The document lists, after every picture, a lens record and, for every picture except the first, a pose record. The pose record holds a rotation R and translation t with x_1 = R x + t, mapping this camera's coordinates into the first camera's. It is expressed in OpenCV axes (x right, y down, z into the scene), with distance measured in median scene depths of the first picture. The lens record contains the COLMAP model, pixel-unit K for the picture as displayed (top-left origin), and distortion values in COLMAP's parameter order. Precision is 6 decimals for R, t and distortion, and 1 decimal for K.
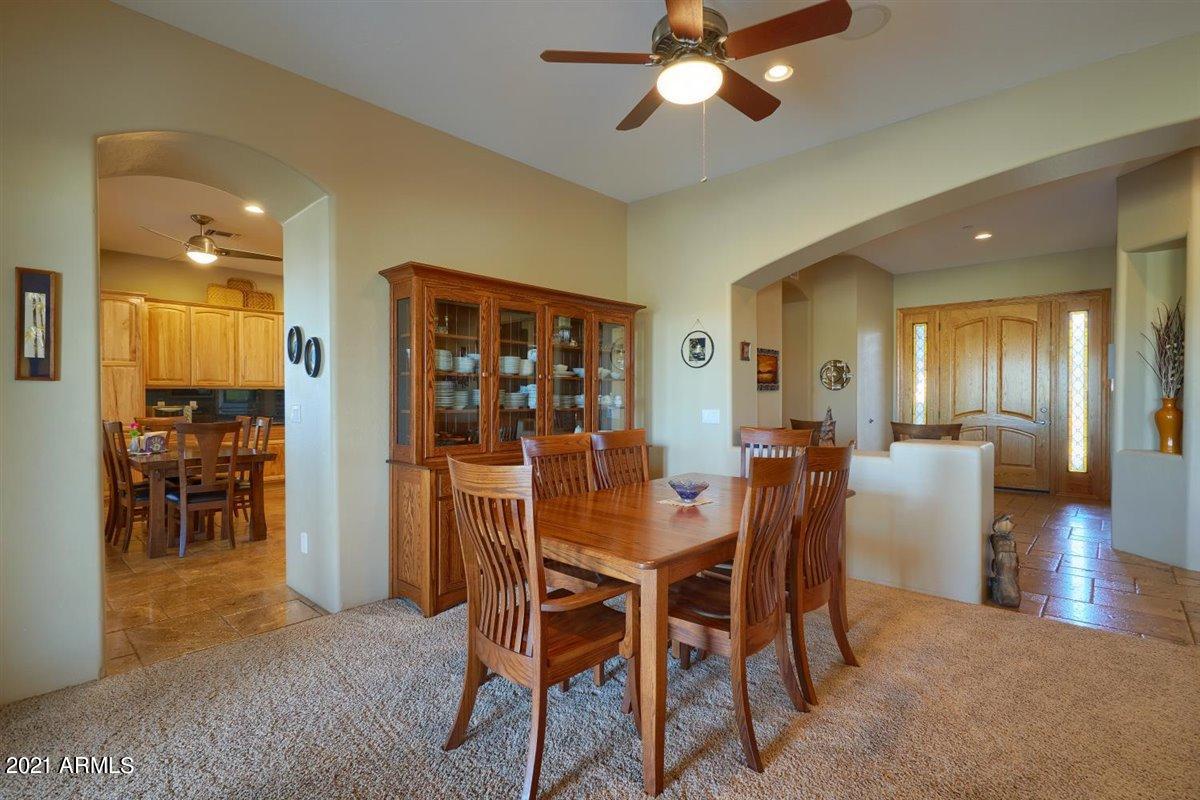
lens RADIAL K [[551.8, 0, 623.8], [0, 551.8, 402.8], [0, 0, 1]] dist [0.005973, -0.001209]
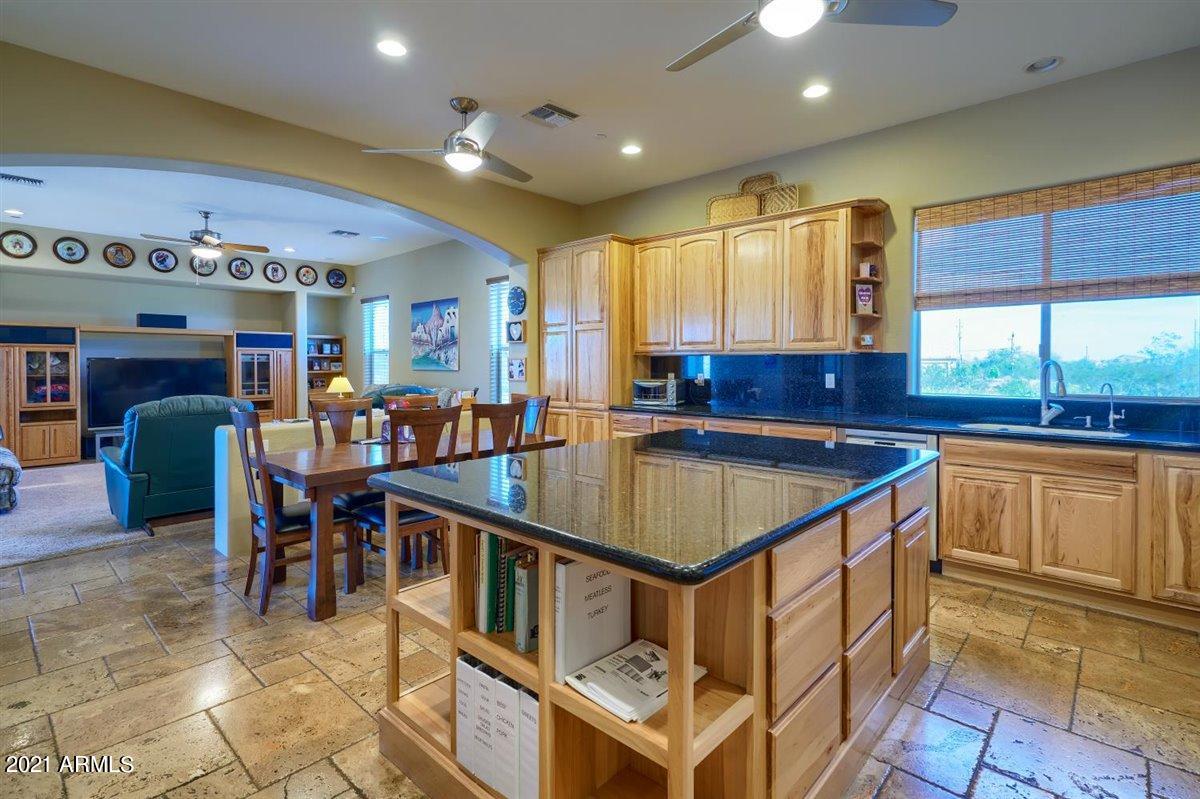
lens RADIAL K [[578.1, 0, 586.3], [0, 578.1, 372.8], [0, 0, 1]] dist [0.005052, 0.000410]
pose [[-0.036226, 0.019870, -0.999146, -0.046904], [-0.010977, 0.999734, 0.020279, -0.017914], [0.999283, 0.011703, -0.035998, 0.939988]]
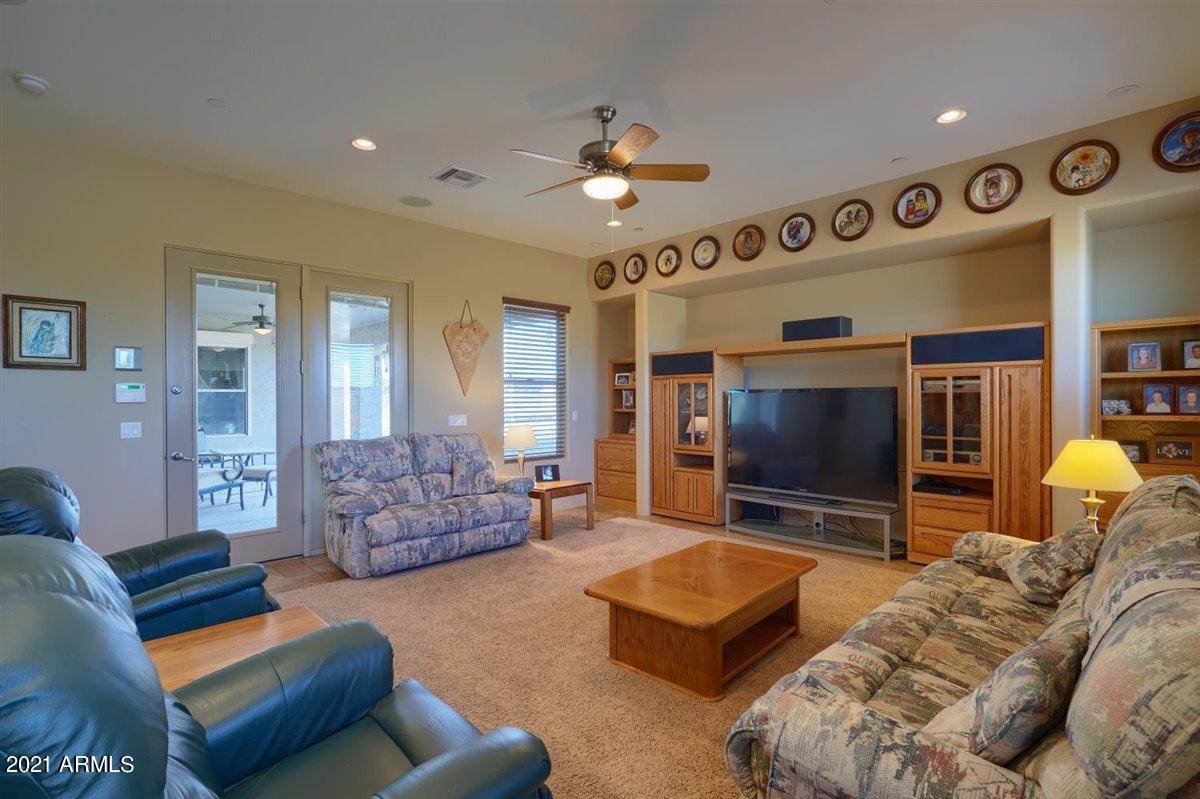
lens RADIAL K [[551.8, 0, 602.1], [0, 551.8, 396.4], [0, 0, 1]] dist [0.005973, -0.001209]
pose [[-0.999358, 0.013539, 0.033160, -0.967078], [0.013988, 0.999813, 0.013353, -0.017408], [-0.032973, 0.013808, -0.999361, 0.749969]]
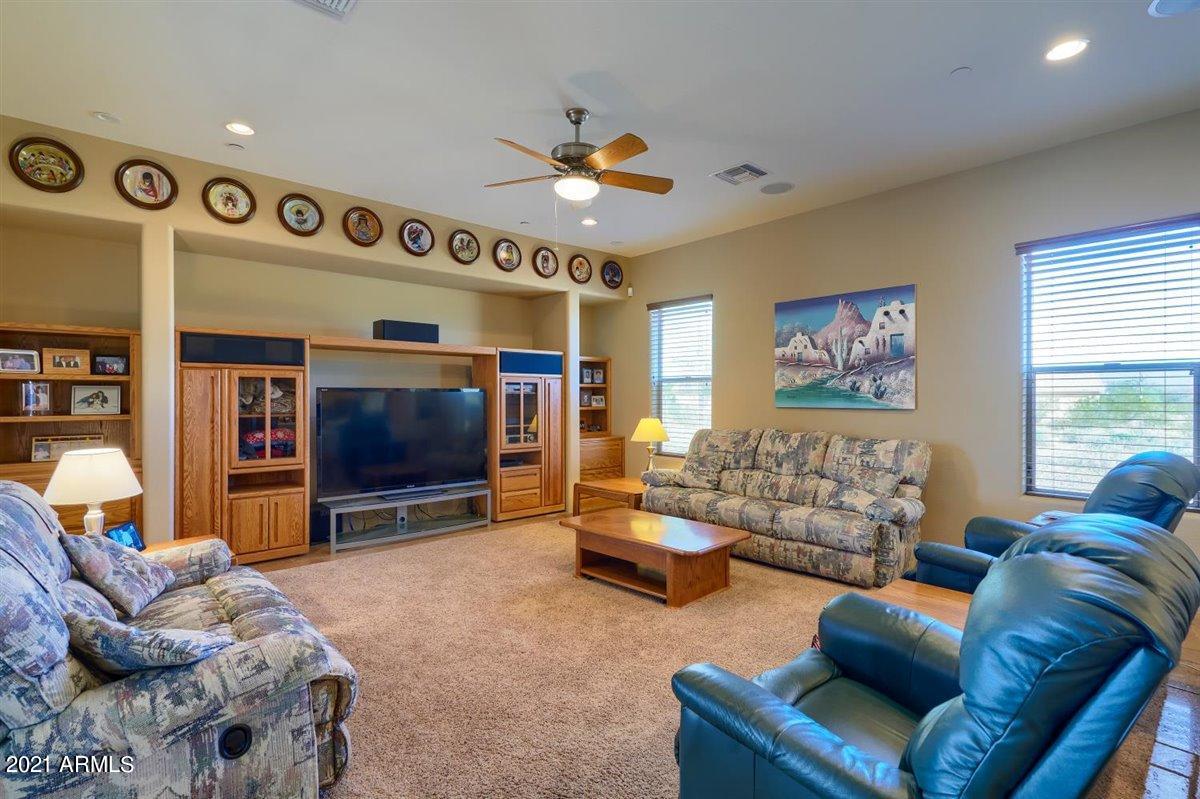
lens RADIAL K [[551.8, 0, 577.0], [0, 551.8, 400.7], [0, 0, 1]] dist [0.005973, -0.001209]
pose [[-0.131280, 0.011777, -0.991275, -0.498802], [-0.012481, 0.999831, 0.013531, -0.010530], [0.991267, 0.014148, -0.131111, 0.346152]]
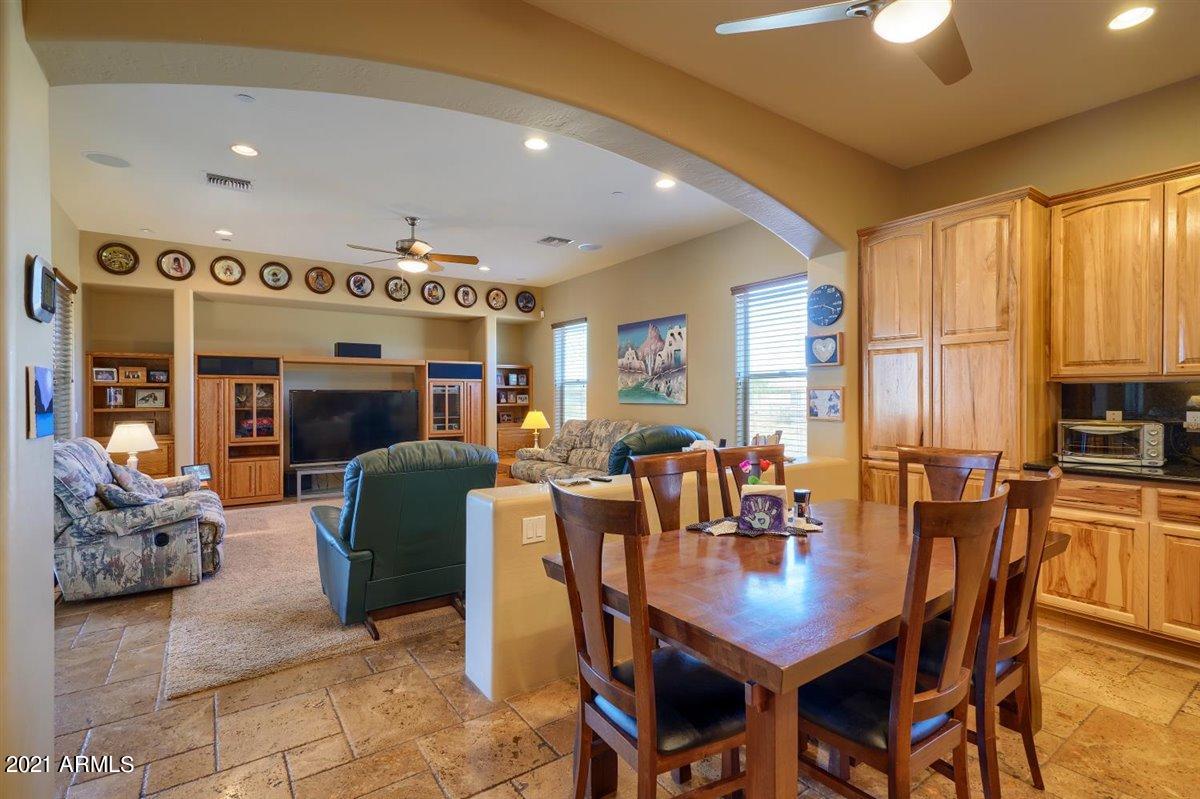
lens RADIAL K [[551.8, 0, 583.9], [0, 551.8, 400.9], [0, 0, 1]] dist [0.005973, -0.001209]
pose [[-0.244591, 0.013240, -0.969536, -0.285341], [-0.009015, 0.999832, 0.015928, -0.014431], [0.969584, 0.012637, -0.244431, 0.703802]]
